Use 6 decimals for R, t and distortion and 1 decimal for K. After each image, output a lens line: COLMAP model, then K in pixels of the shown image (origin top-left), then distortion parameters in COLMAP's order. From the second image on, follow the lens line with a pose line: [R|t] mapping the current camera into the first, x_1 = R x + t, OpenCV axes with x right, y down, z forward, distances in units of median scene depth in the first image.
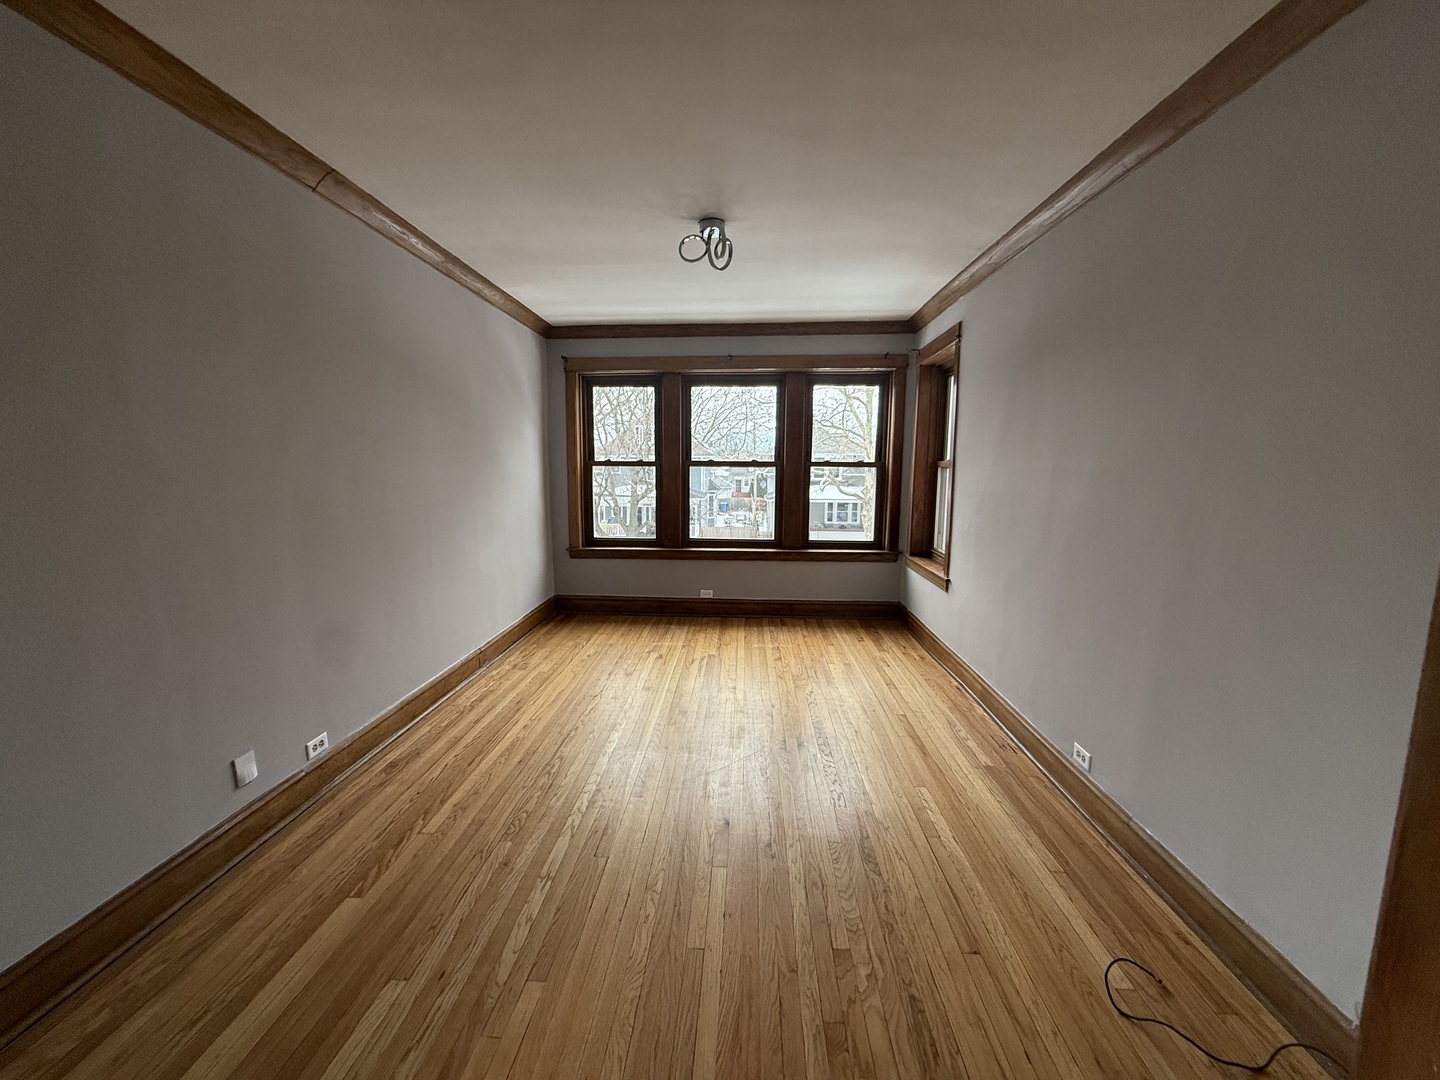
lens RADIAL K [[574.1, 0, 719.3], [0, 574.1, 536.2], [0, 0, 1]] dist [0.002651, 0.000387]
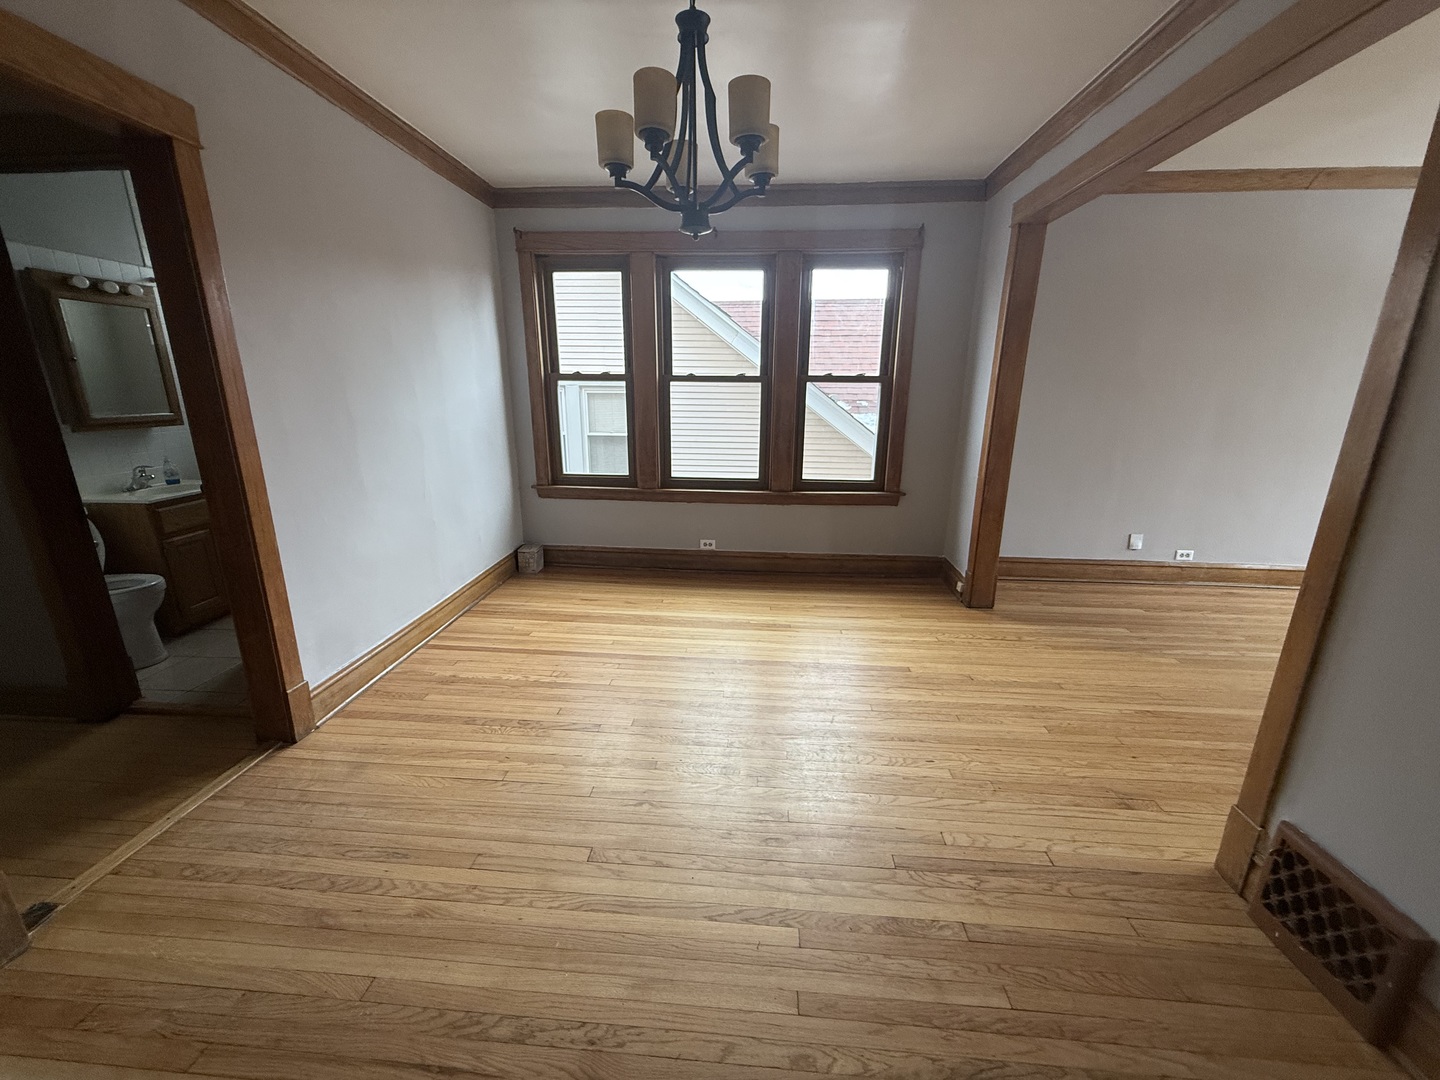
lens RADIAL K [[574.1, 0, 716.1], [0, 574.1, 540.7], [0, 0, 1]] dist [0.002651, 0.000387]
pose [[-0.023193, 0.256162, -0.966356, 0.945810], [-0.136654, 0.956730, 0.256890, 0.083681], [0.990347, 0.138014, 0.012816, -0.373236]]
